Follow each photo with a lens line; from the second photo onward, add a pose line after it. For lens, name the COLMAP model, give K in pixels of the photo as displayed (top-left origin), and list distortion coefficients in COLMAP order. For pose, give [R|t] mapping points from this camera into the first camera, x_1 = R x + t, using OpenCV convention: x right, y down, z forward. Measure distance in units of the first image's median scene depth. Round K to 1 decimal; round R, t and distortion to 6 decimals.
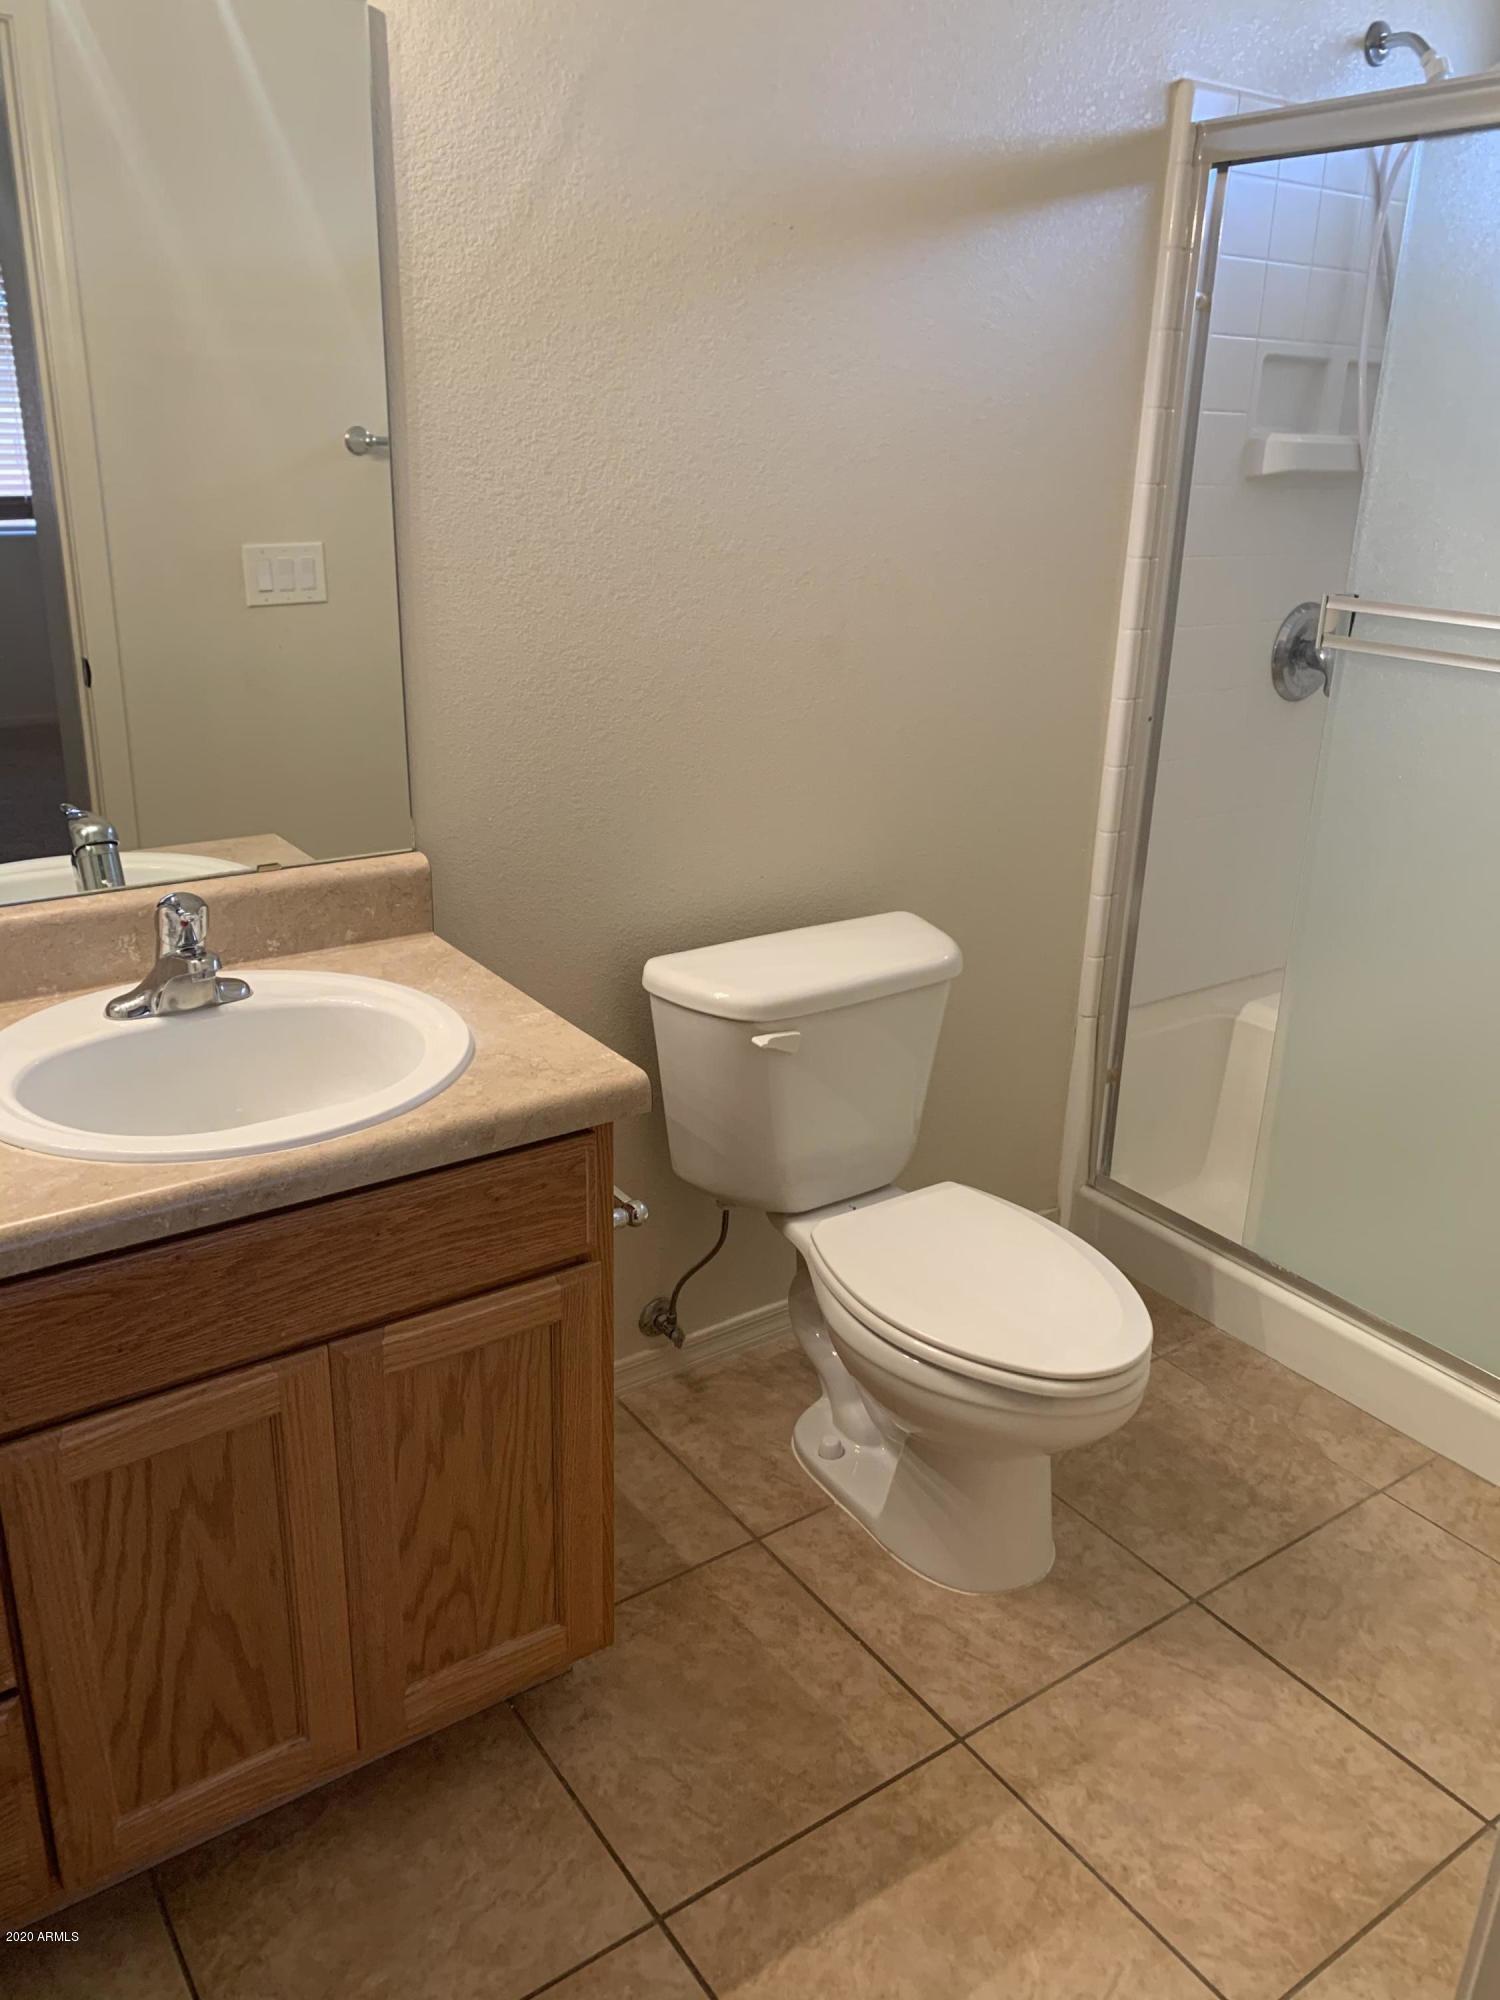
lens RADIAL K [[1531.0, 0, 744.7], [0, 1531.0, 1007.6], [0, 0, 1]] dist [-0.007633, -0.005432]
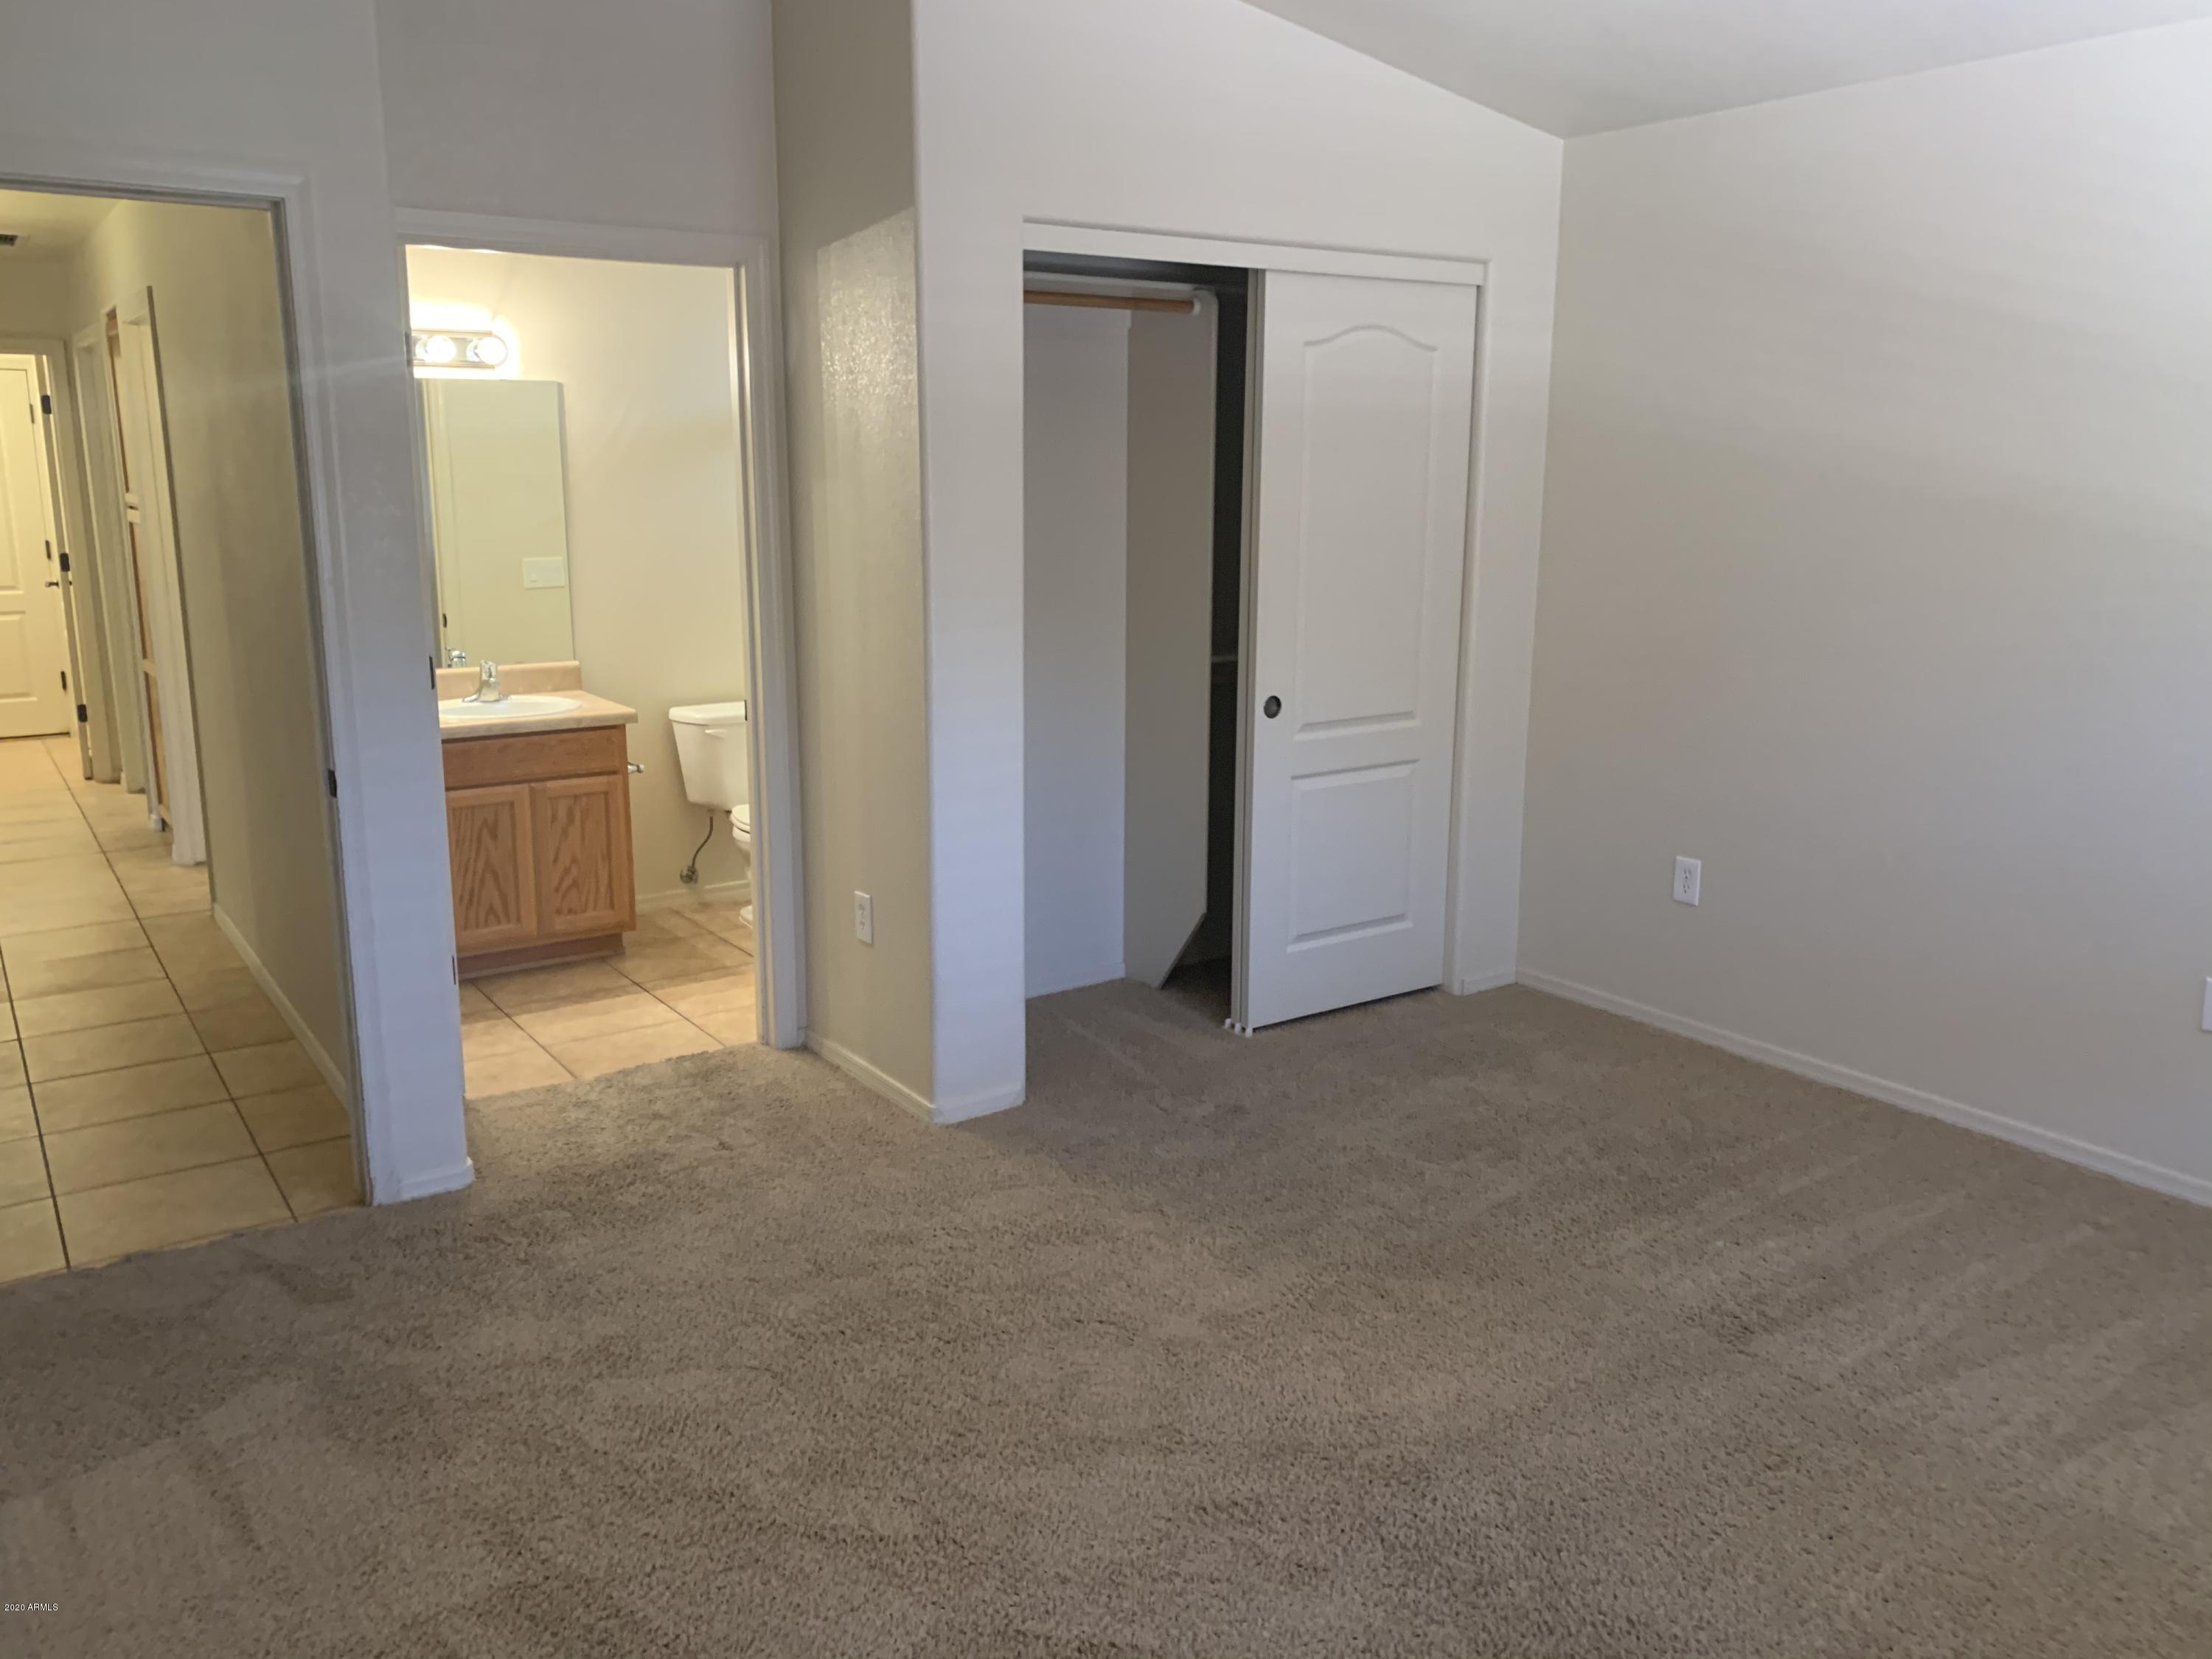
lens RADIAL K [[1693.3, 0, 1112.2], [0, 1693.3, 820.5], [0, 0, 1]] dist [-0.007633, -0.005432]
pose [[0.999619, -0.027331, 0.003894, 0.882738], [0.027605, 0.987797, -0.153280, 0.817553], [0.000343, 0.153329, 0.988175, -2.360042]]
